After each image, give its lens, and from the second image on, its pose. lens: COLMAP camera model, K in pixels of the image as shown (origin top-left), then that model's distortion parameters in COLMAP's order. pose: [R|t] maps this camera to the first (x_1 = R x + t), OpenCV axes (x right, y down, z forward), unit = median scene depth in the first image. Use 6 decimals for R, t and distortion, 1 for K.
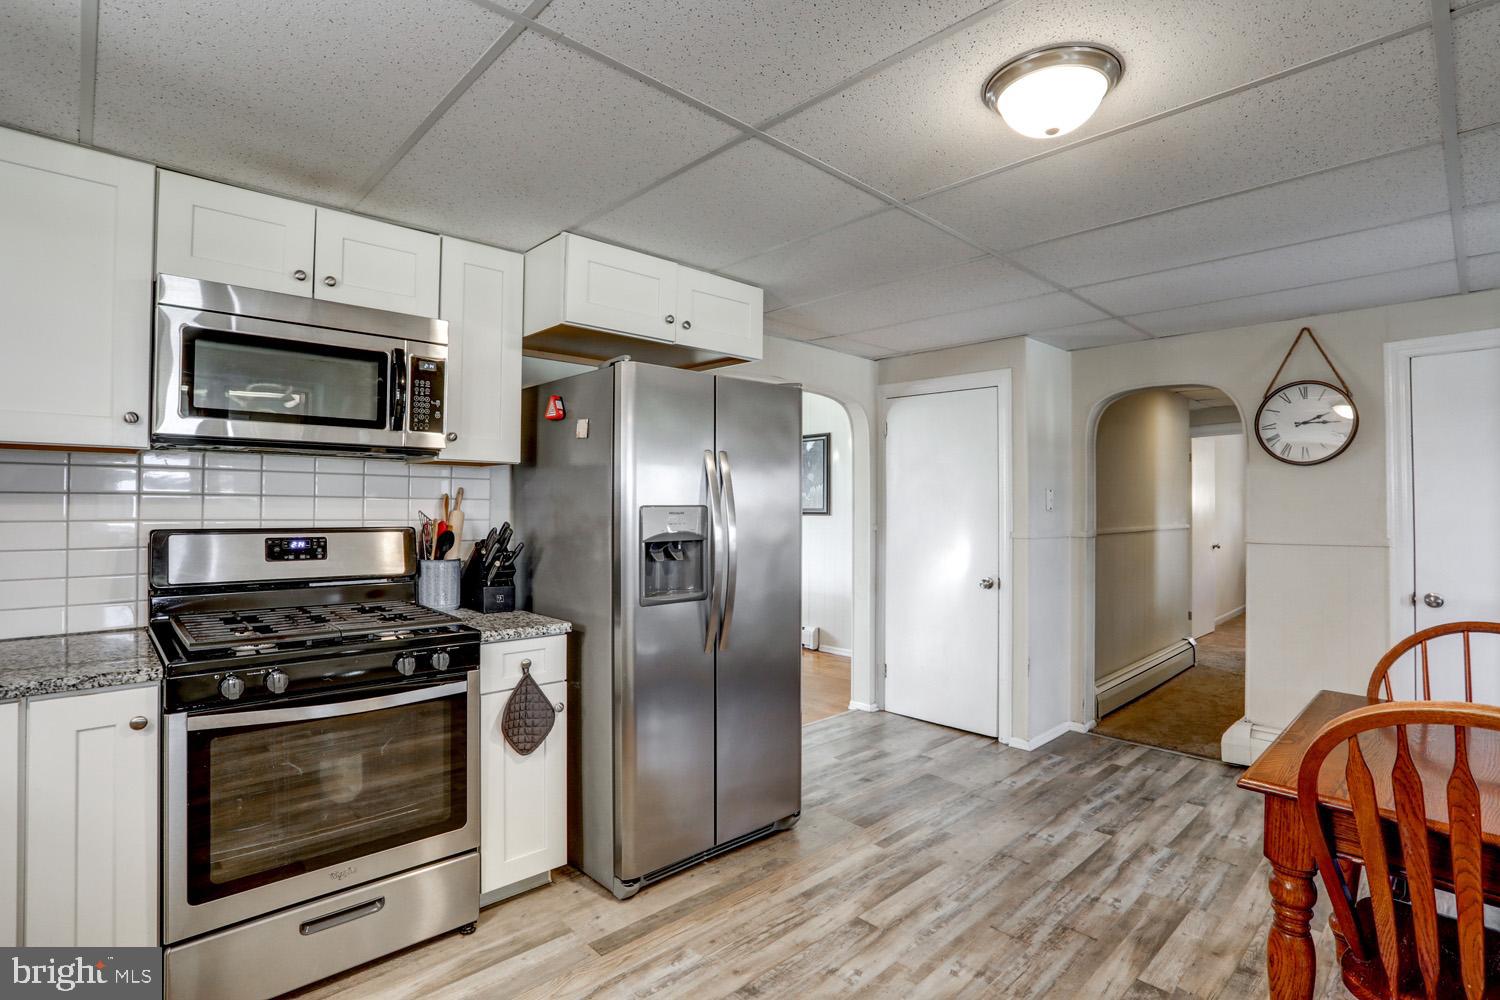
lens RADIAL K [[735.4, 0, 744.5], [0, 735.4, 494.3], [0, 0, 1]] dist [-0.037529, 0.004836]
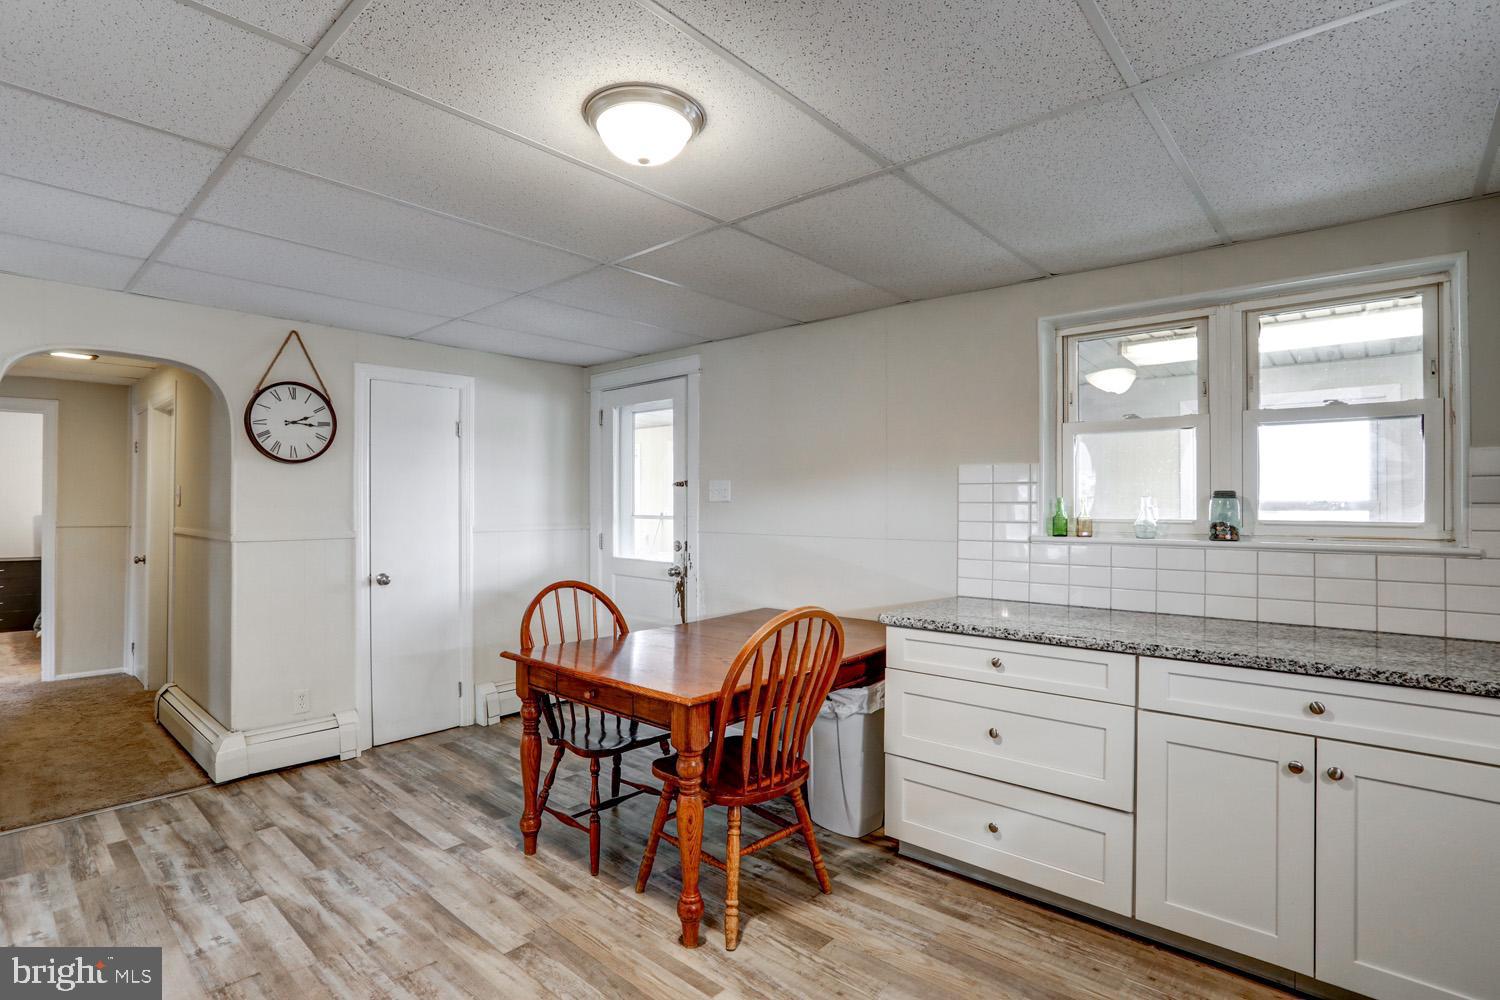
lens RADIAL K [[735.4, 0, 752.0], [0, 735.4, 503.0], [0, 0, 1]] dist [-0.037529, 0.004836]
pose [[-0.103763, -0.004232, 0.994593, -0.347232], [-0.018033, 0.999835, 0.002373, 0.001902], [-0.994439, -0.017689, -0.103822, 0.482715]]
